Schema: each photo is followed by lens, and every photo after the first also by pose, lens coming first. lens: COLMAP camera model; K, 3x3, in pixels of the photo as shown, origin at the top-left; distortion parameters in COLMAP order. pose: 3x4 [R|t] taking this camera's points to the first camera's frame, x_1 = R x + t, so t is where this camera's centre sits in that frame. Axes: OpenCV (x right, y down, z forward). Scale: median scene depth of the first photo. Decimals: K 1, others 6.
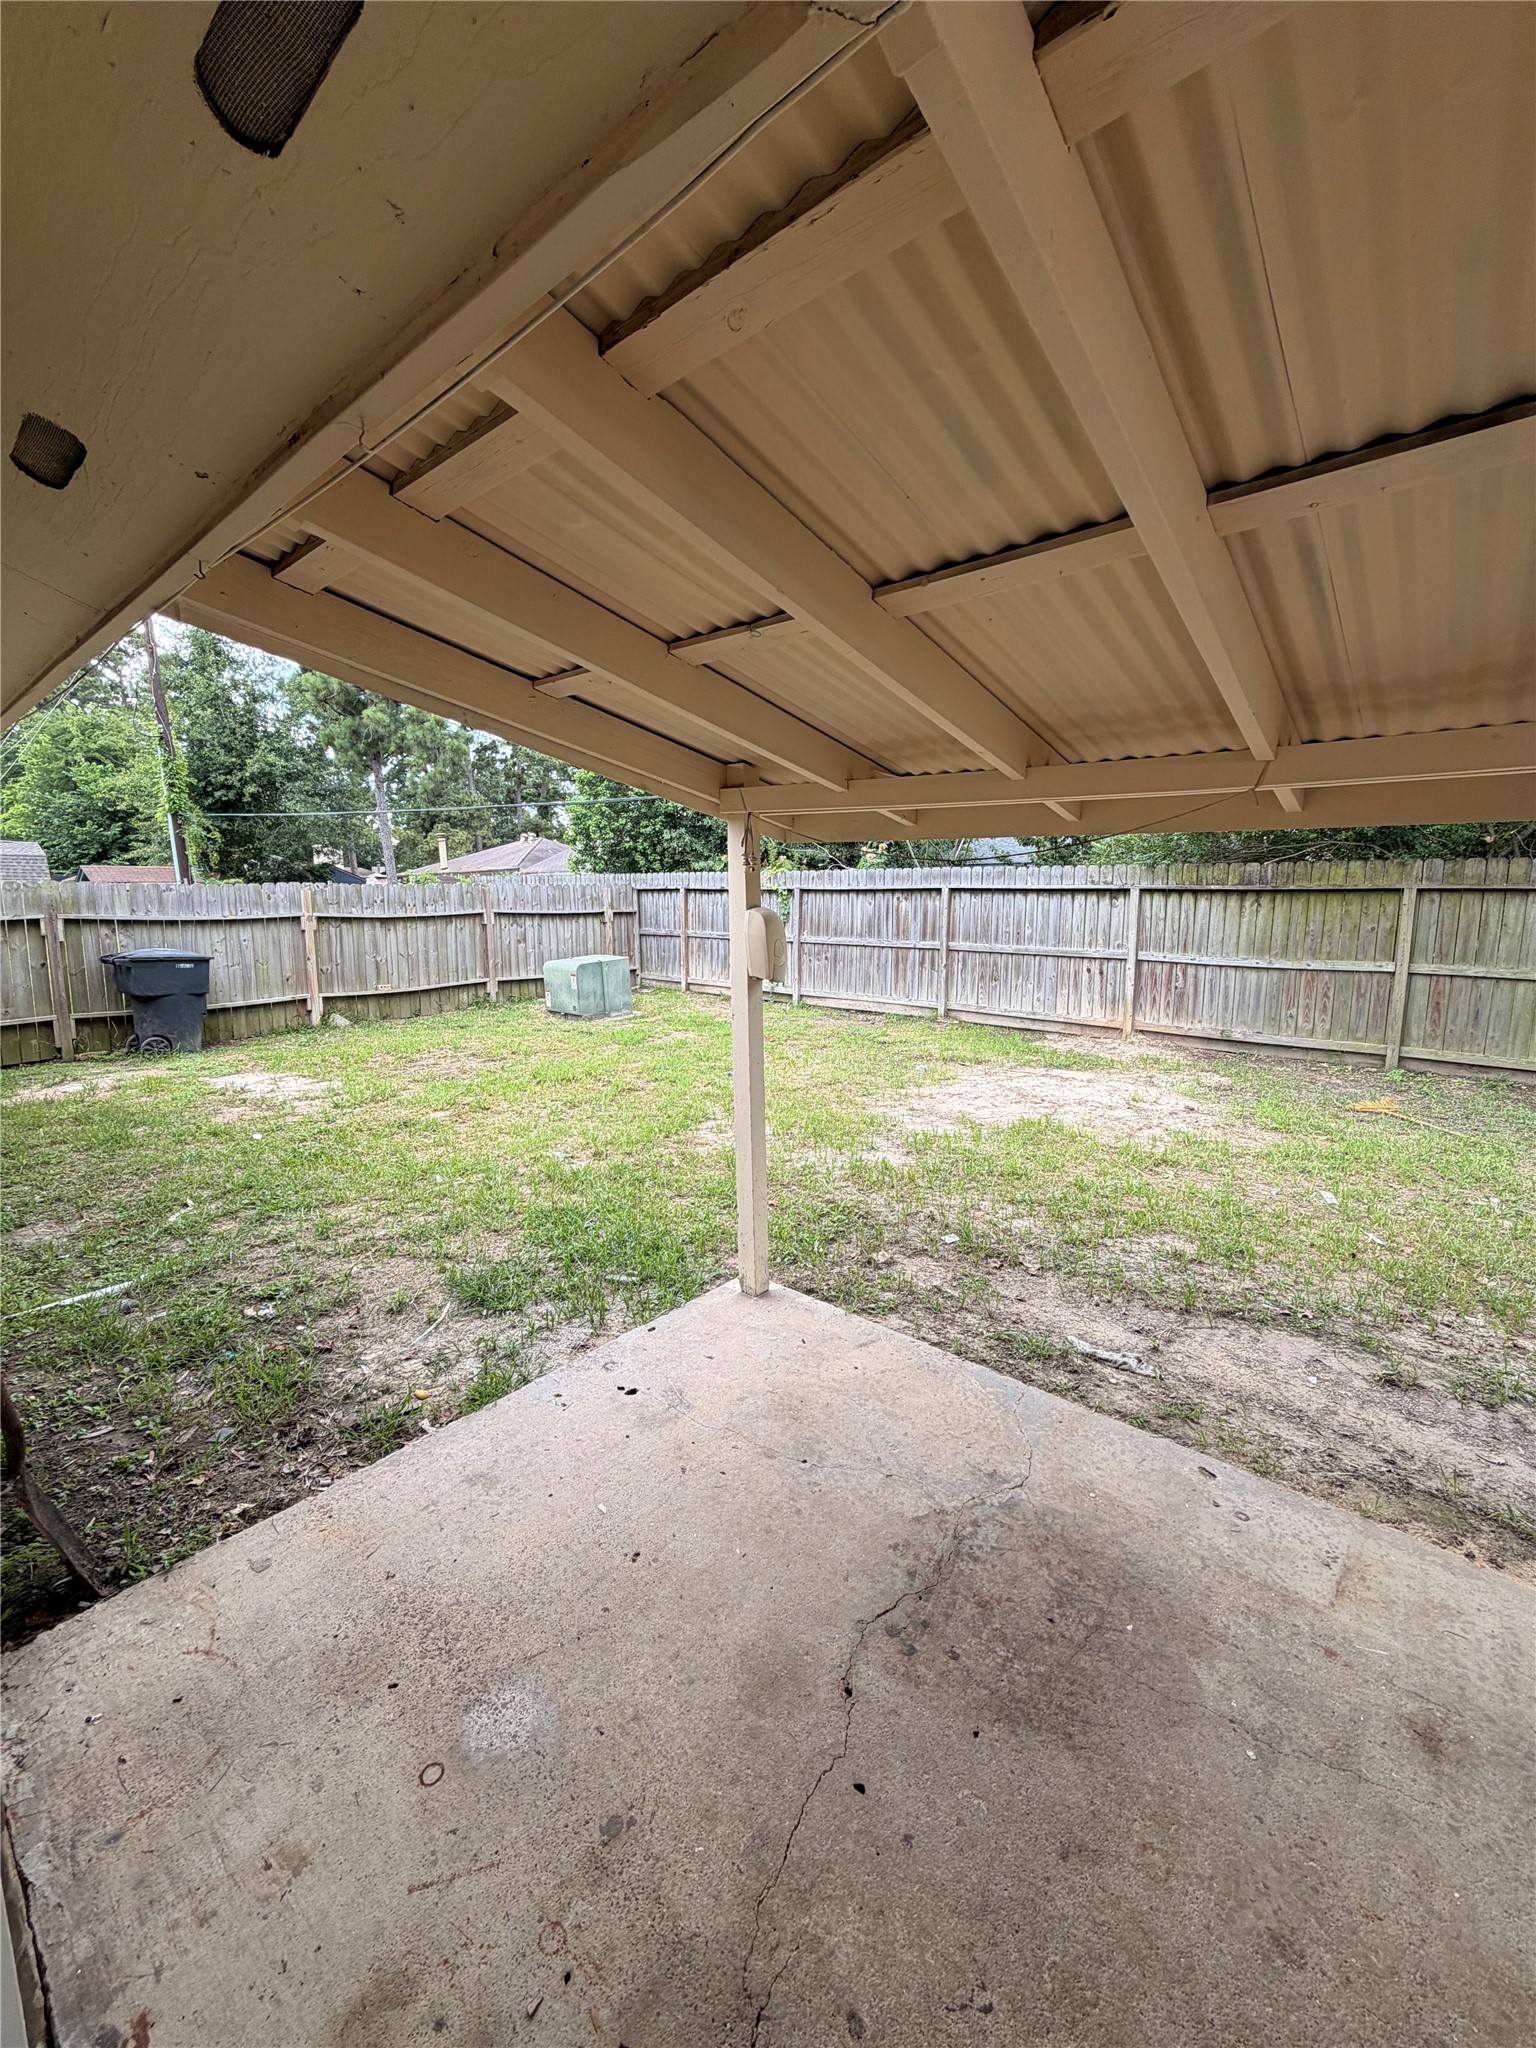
lens RADIAL K [[823.1, 0, 768.0], [0, 823.1, 1024.0], [0, 0, 1]] dist [-0.008260, 0.000754]
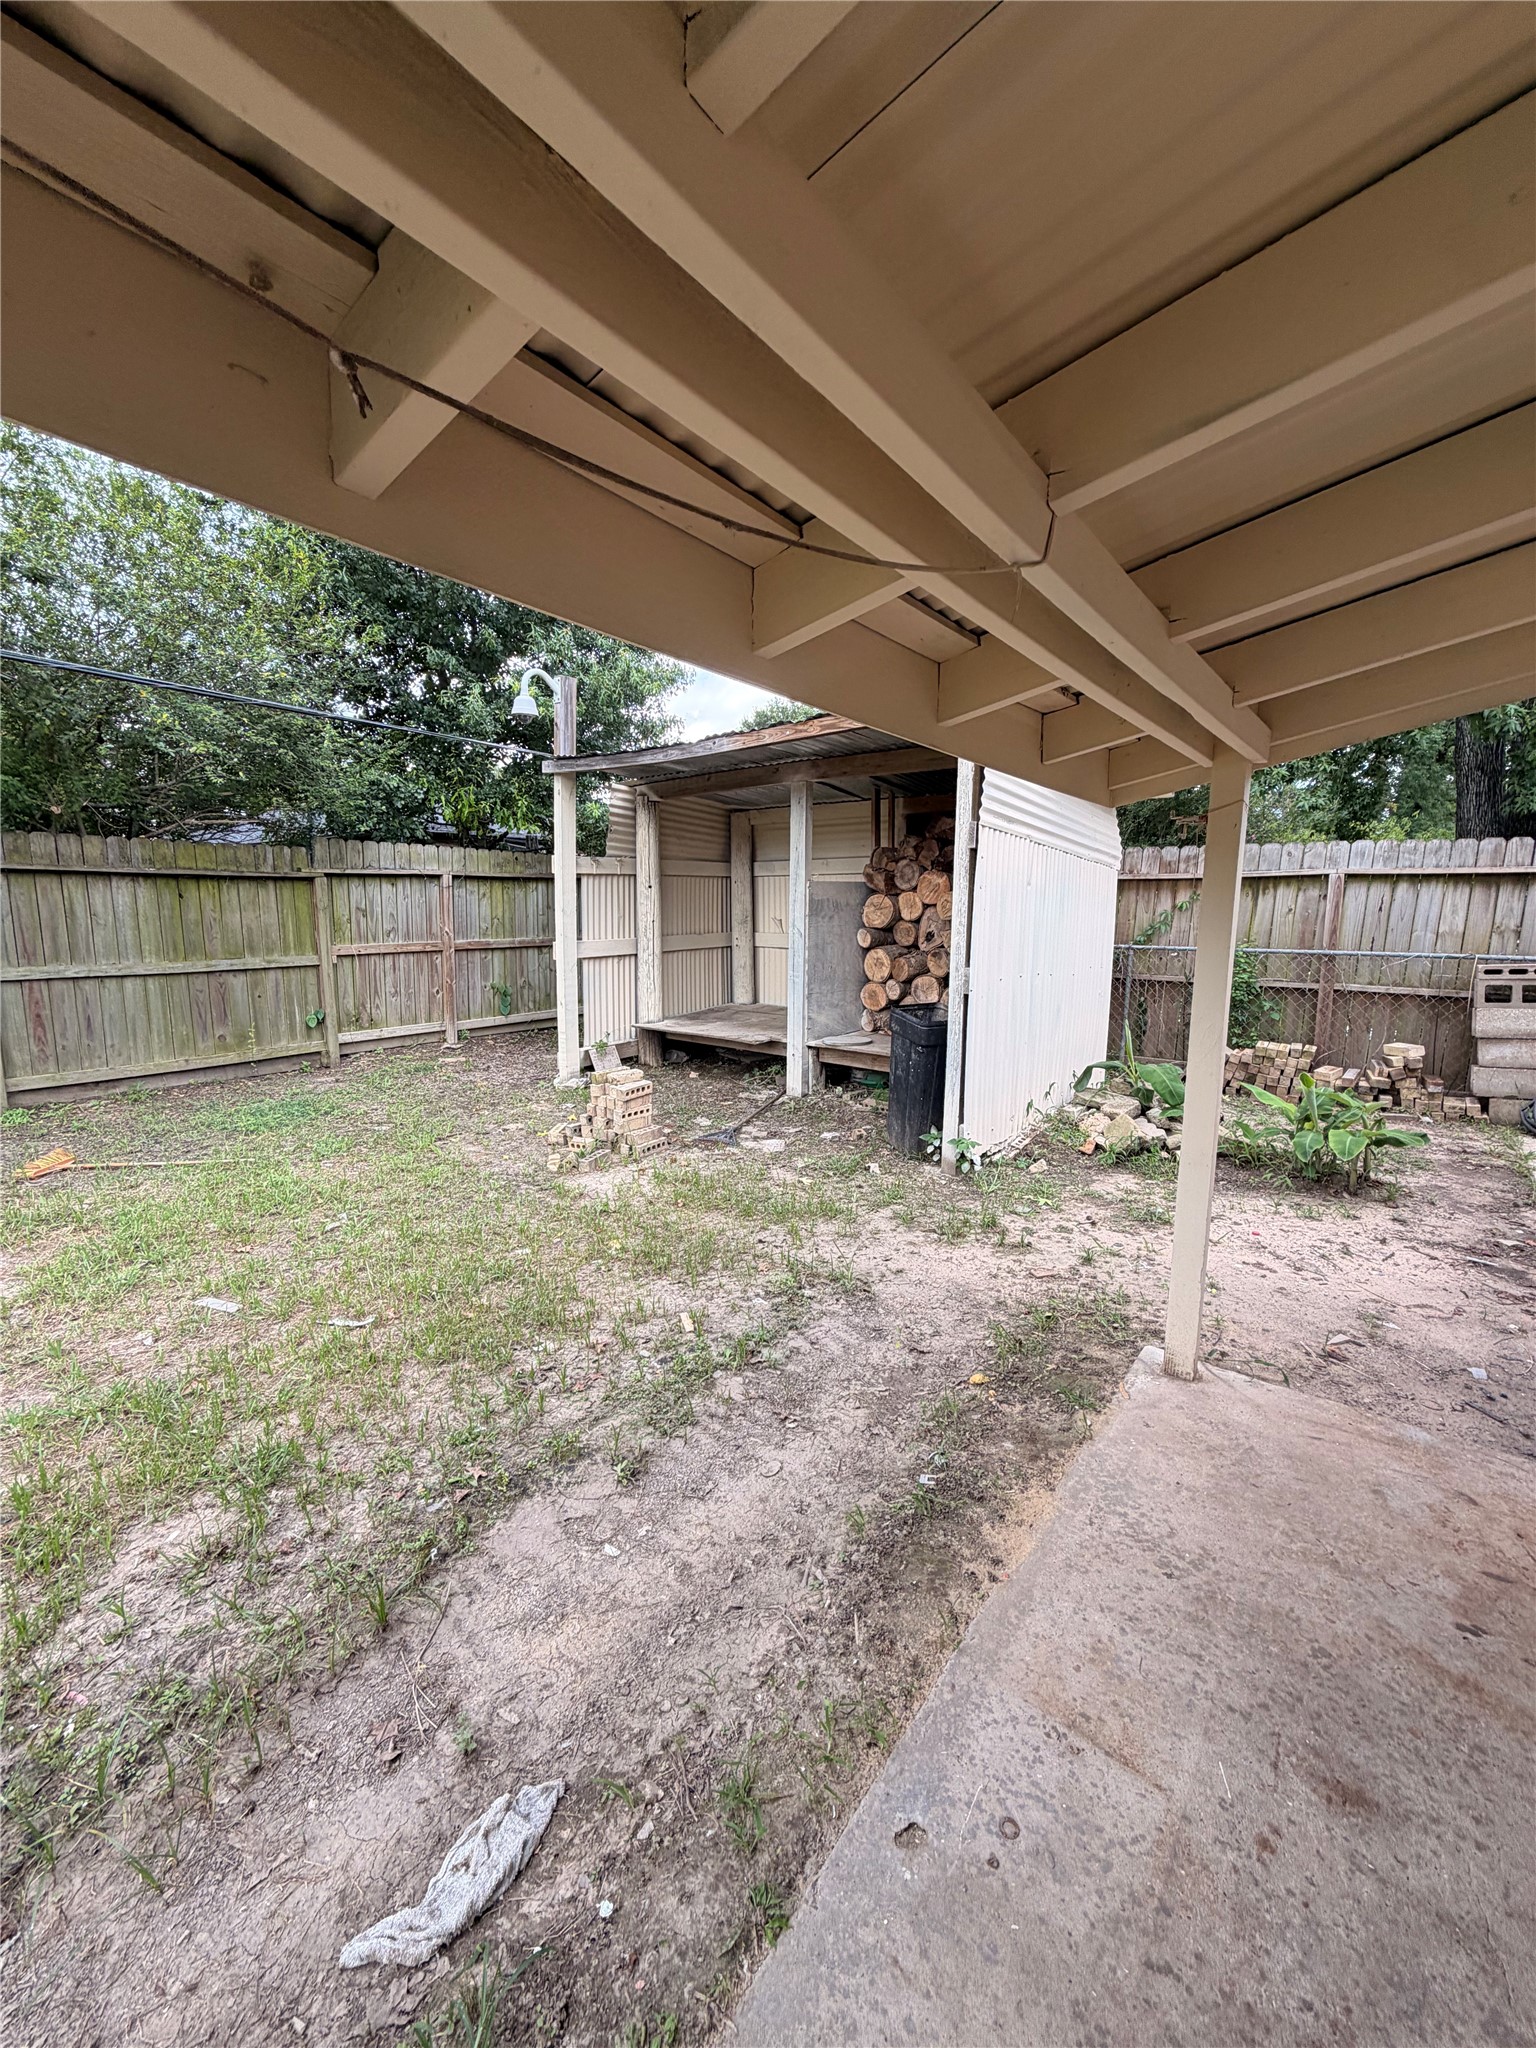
lens RADIAL K [[823.1, 0, 768.0], [0, 823.1, 1024.0], [0, 0, 1]] dist [-0.008260, 0.000754]
pose [[-0.024687, -0.152842, 0.987942, 0.037659], [0.158375, 0.975165, 0.154823, -0.047078], [-0.987070, 0.160287, 0.000132, 0.508926]]
